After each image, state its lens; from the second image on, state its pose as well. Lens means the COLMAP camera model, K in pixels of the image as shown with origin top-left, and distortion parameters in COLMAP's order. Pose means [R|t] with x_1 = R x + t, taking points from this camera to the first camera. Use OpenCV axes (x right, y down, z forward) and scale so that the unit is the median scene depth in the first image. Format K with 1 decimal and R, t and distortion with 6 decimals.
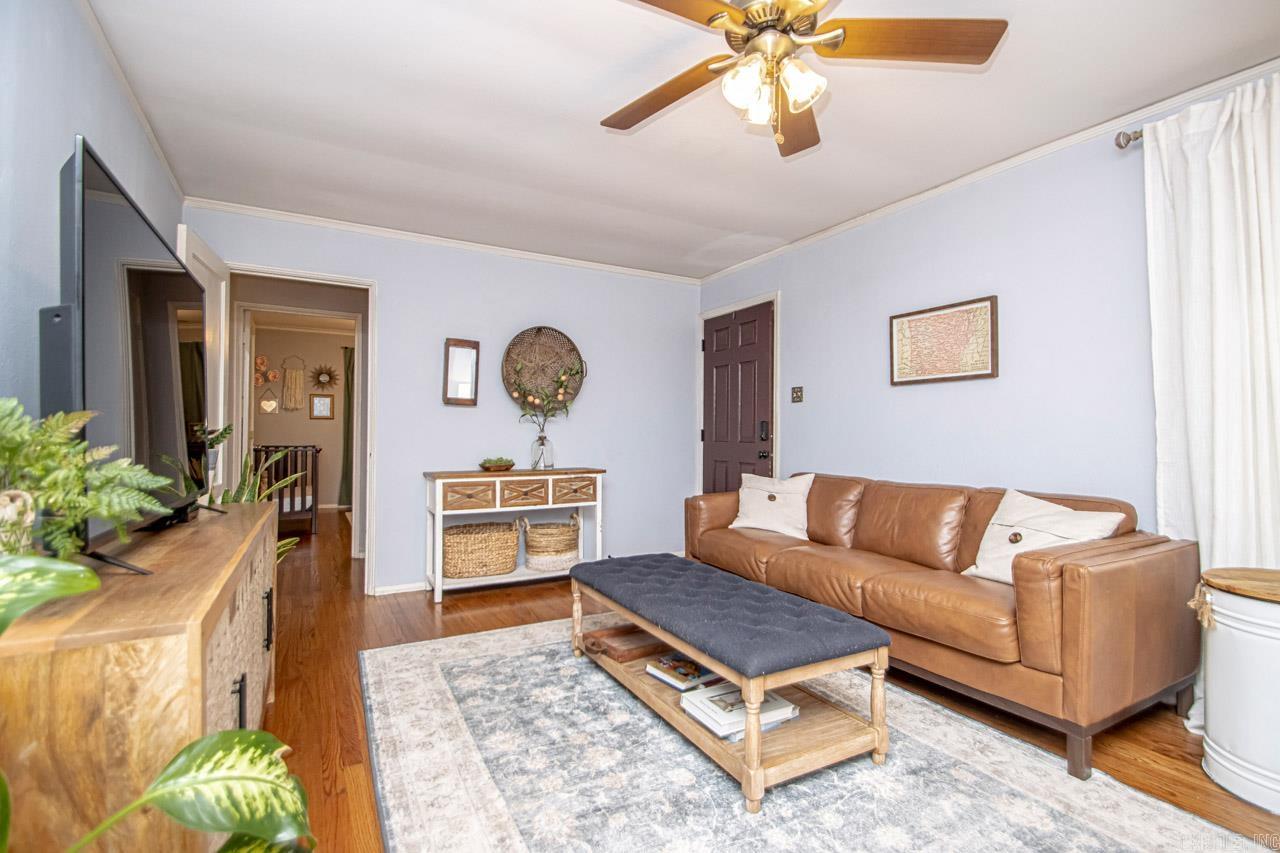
lens RADIAL K [[595.2, 0, 647.6], [0, 595.2, 423.0], [0, 0, 1]] dist [0.016941, -0.018978]
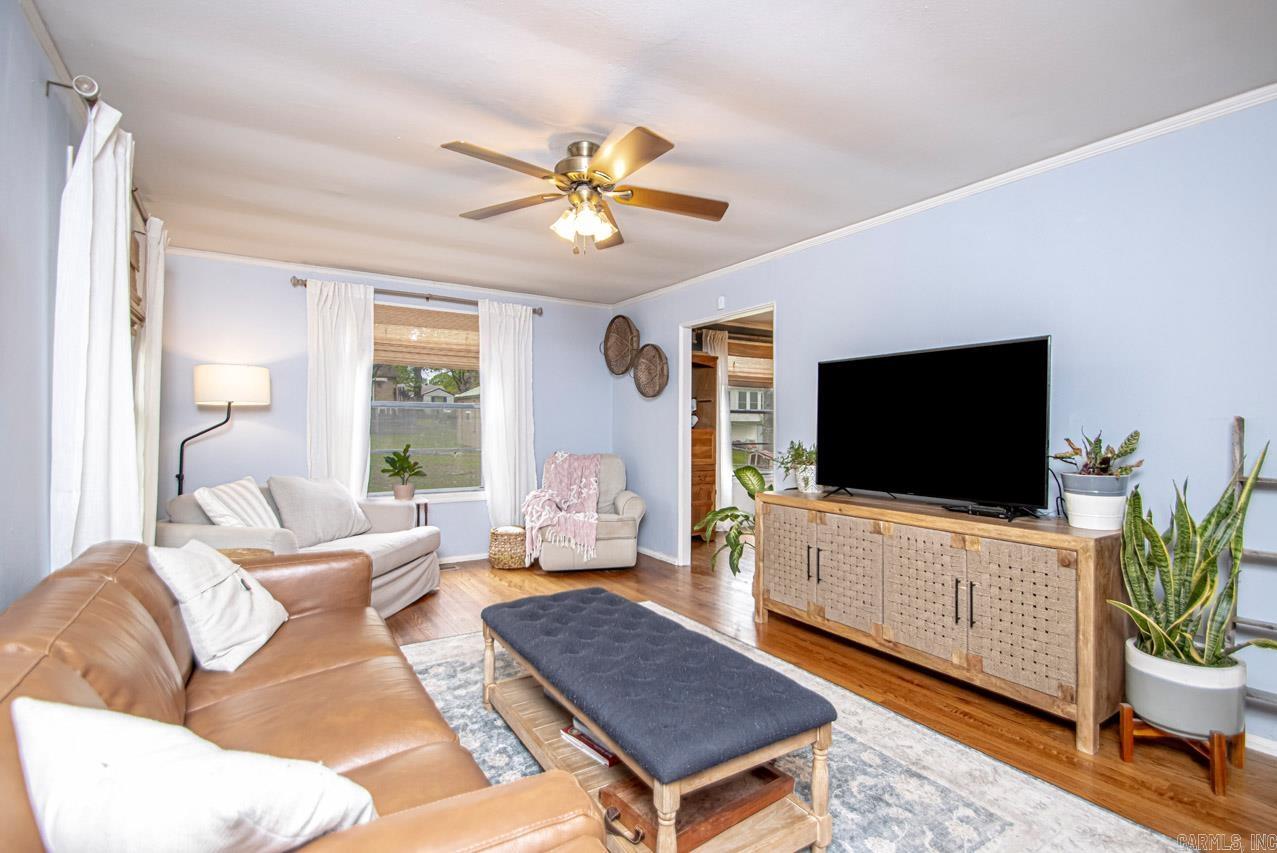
lens RADIAL K [[593.8, 0, 646.1], [0, 593.8, 423.0], [0, 0, 1]] dist [0.016941, -0.018978]
pose [[-0.998576, -0.010248, -0.052359, 0.073481], [-0.008943, 0.999645, -0.025100, -0.013529], [0.052598, -0.024596, -0.998313, 1.309937]]
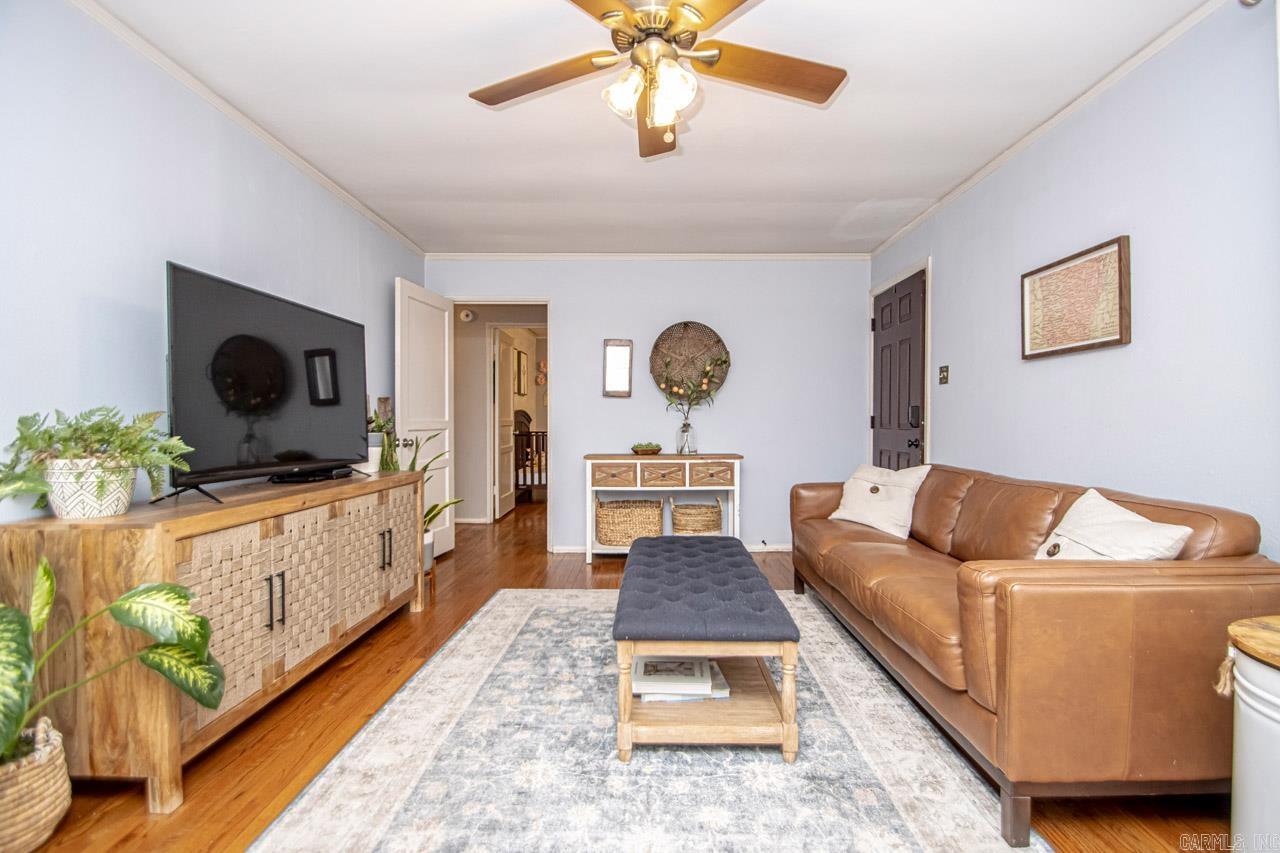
lens RADIAL K [[595.2, 0, 647.6], [0, 595.2, 423.0], [0, 0, 1]] dist [0.016941, -0.018978]
pose [[0.867753, -0.003842, -0.496982, 0.377995], [0.014550, 0.999738, 0.017677, 0.001490], [0.496784, -0.022571, 0.867581, 0.034577]]
